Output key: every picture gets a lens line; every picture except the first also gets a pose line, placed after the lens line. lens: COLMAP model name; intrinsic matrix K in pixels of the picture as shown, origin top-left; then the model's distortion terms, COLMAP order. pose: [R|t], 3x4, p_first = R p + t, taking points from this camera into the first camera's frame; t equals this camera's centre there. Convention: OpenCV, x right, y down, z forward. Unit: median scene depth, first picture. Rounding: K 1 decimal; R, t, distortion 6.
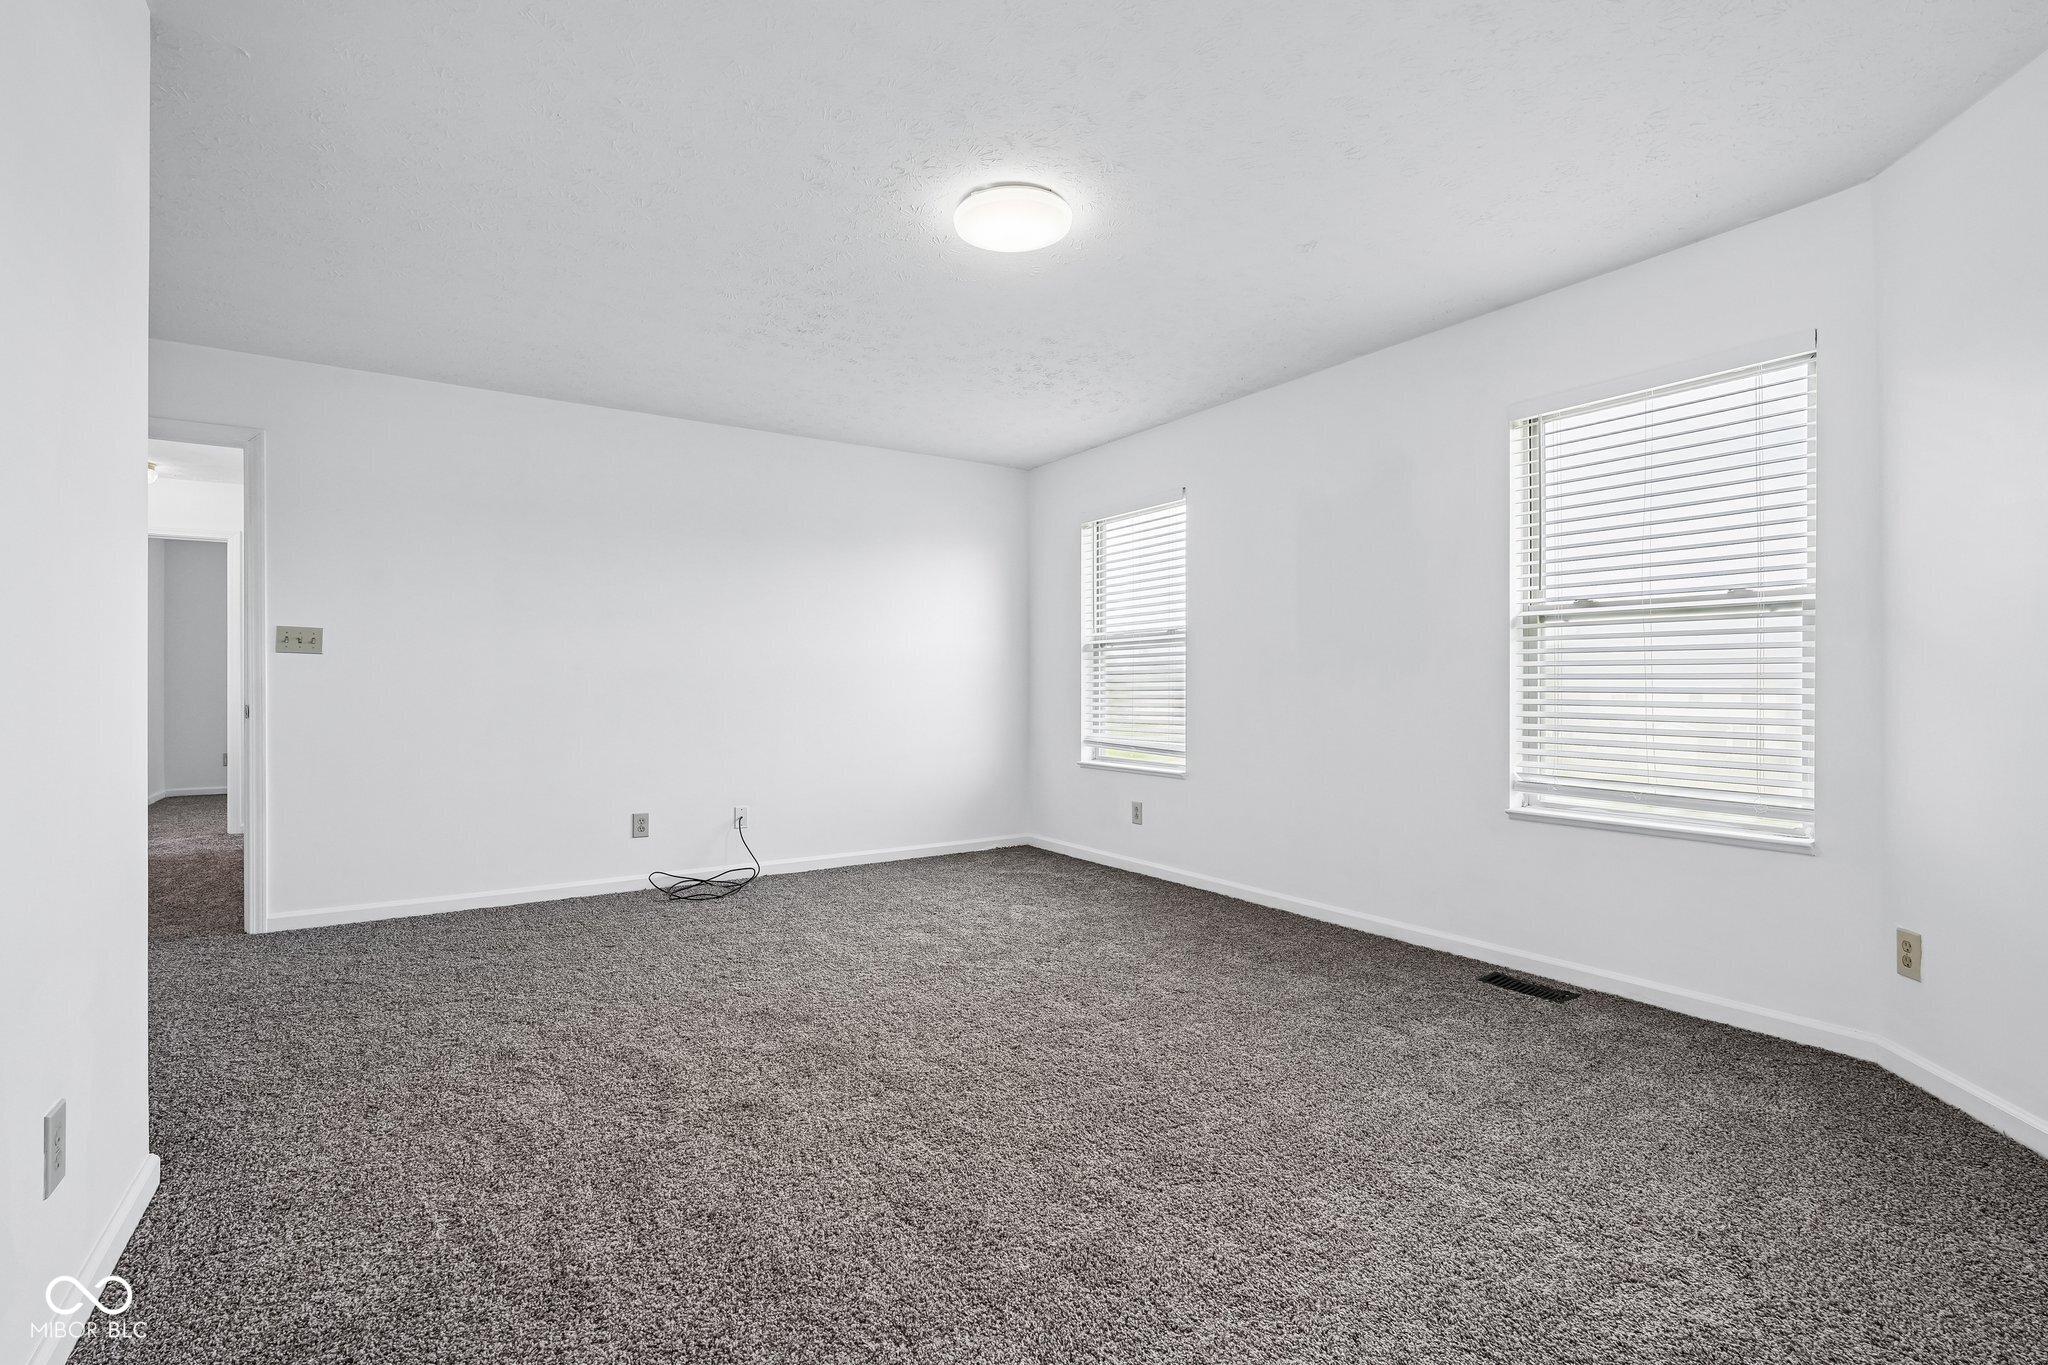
lens RADIAL K [[921.8, 0, 1026.8], [0, 921.8, 681.1], [0, 0, 1]] dist [-0.014239, 0.008571]
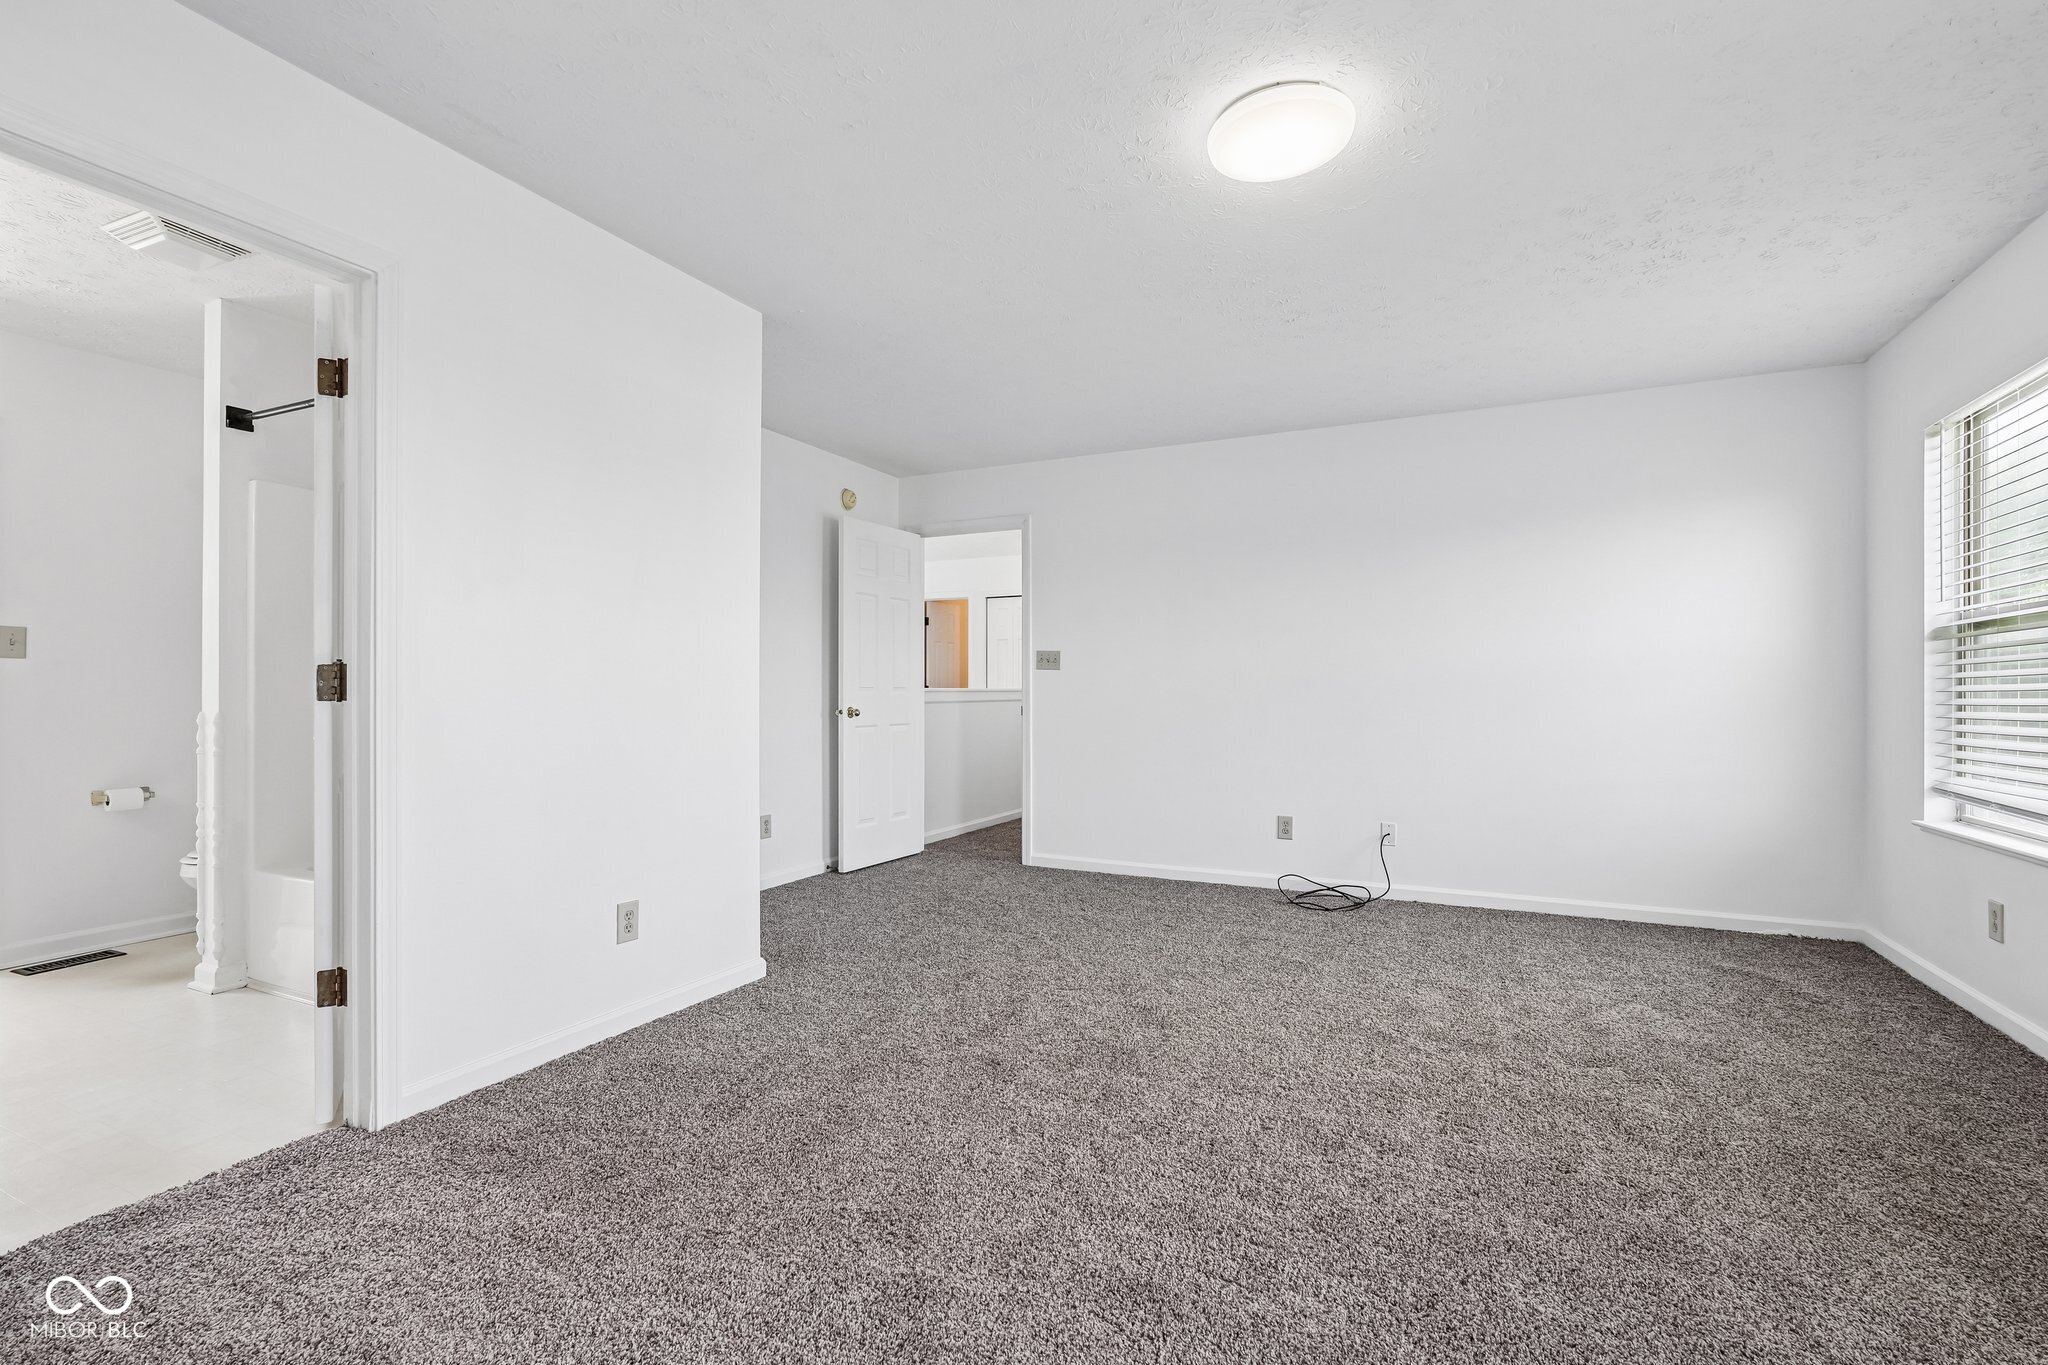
lens RADIAL K [[921.8, 0, 1024.2], [0, 921.8, 691.8], [0, 0, 1]] dist [-0.014239, 0.008571]
pose [[0.506213, 0.001549, -0.862407, 0.392336], [0.000802, 0.999997, 0.002267, -0.000173], [0.862408, -0.001839, 0.506210, 0.256693]]
